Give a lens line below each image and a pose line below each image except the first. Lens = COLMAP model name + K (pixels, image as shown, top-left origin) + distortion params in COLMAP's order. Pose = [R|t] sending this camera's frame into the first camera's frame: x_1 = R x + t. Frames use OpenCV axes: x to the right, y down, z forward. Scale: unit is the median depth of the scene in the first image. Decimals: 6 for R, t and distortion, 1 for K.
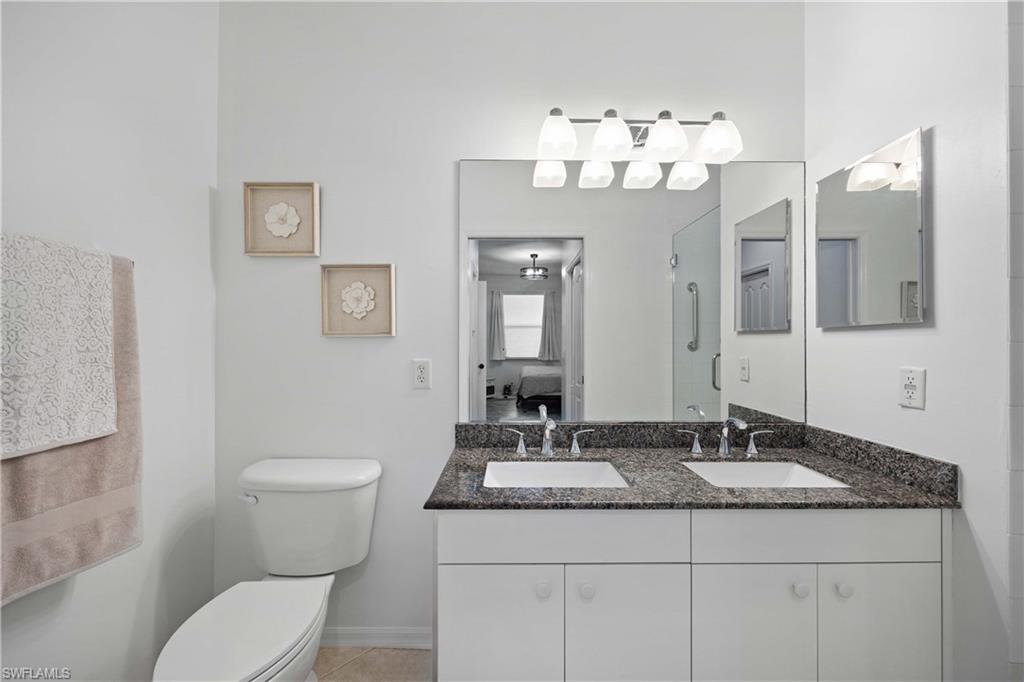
lens RADIAL K [[408.7, 0, 512.3], [0, 408.7, 342.2], [0, 0, 1]] dist [-0.000920, -0.000016]
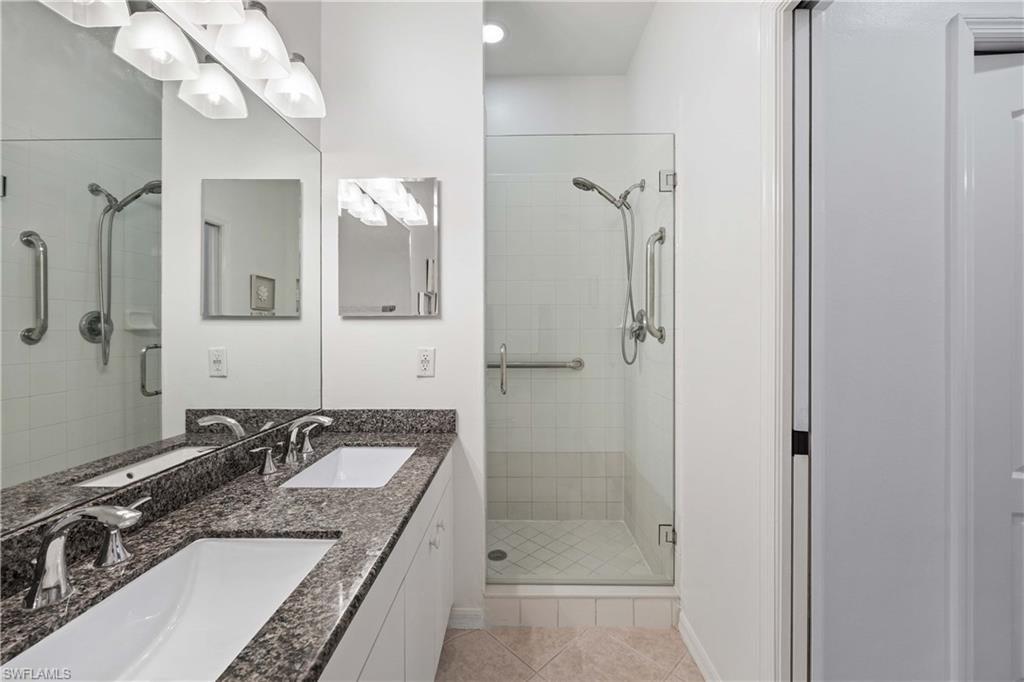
lens RADIAL K [[415.2, 0, 512.4], [0, 415.2, 324.1], [0, 0, 1]] dist [0.000337, 0.000154]
pose [[0.016303, 0.010483, 0.999812, -0.368324], [-0.000078, 0.999945, -0.010483, -0.003152], [-0.999867, 0.000093, 0.016303, 0.586129]]
